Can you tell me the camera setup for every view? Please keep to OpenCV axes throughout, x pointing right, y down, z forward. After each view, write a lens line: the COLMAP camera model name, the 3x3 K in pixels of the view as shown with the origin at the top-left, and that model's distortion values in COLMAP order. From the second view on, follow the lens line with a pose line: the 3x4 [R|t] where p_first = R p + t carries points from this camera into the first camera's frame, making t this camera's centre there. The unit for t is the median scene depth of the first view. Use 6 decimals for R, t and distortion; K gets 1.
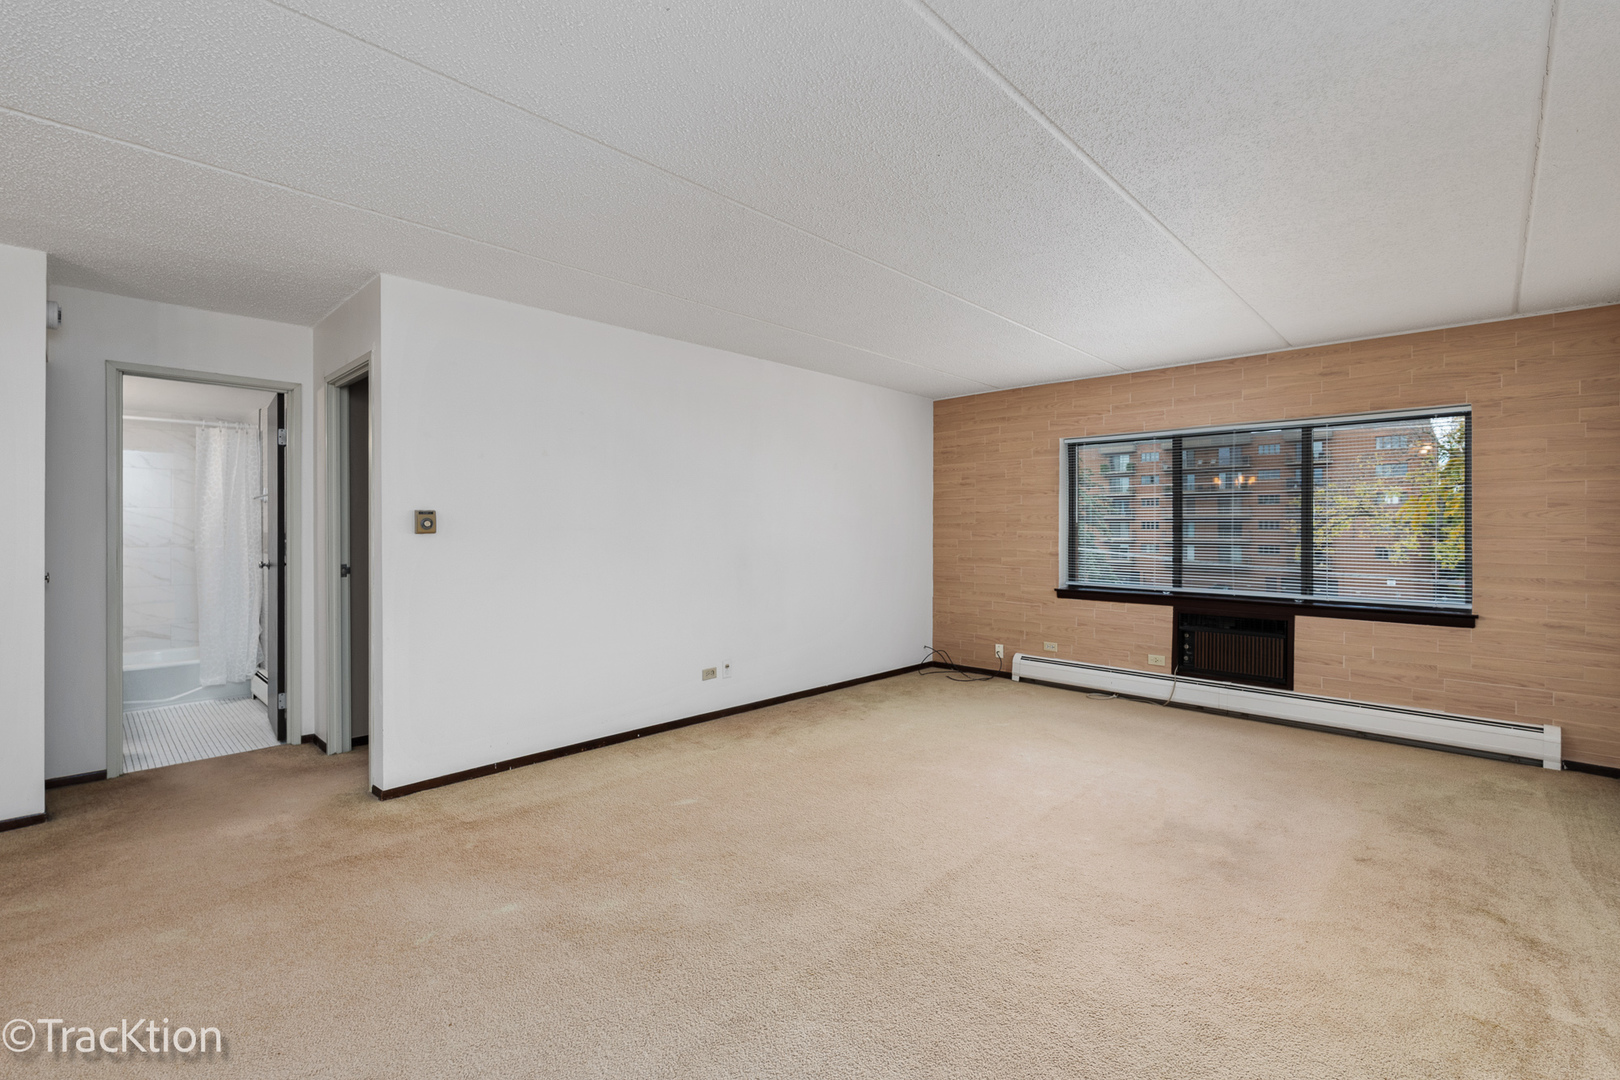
lens RADIAL K [[713.0, 0, 813.9], [0, 713.0, 533.4], [0, 0, 1]] dist [-0.000822, -0.000264]
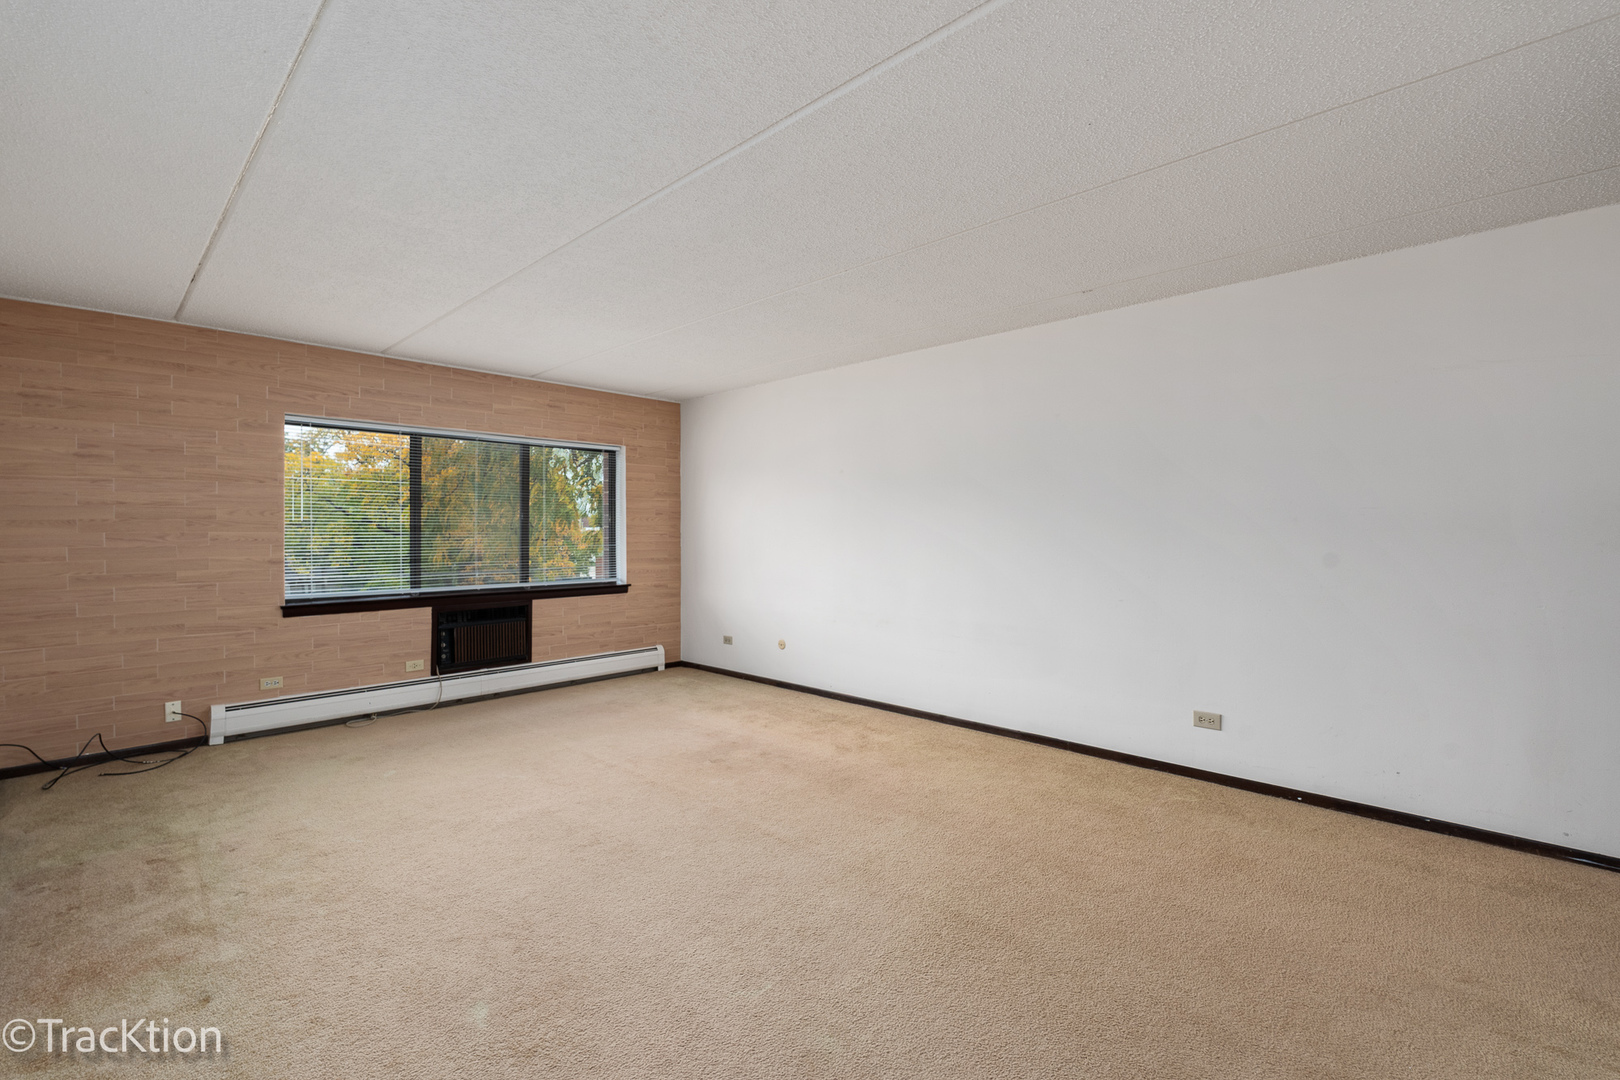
lens RADIAL K [[713.0, 0, 810.5], [0, 713.0, 530.3], [0, 0, 1]] dist [-0.000822, -0.000264]
pose [[0.005064, -0.006681, 0.999965, -0.466550], [0.005159, 0.999965, 0.006655, -0.007533], [-0.999974, 0.005125, 0.005098, 0.456523]]
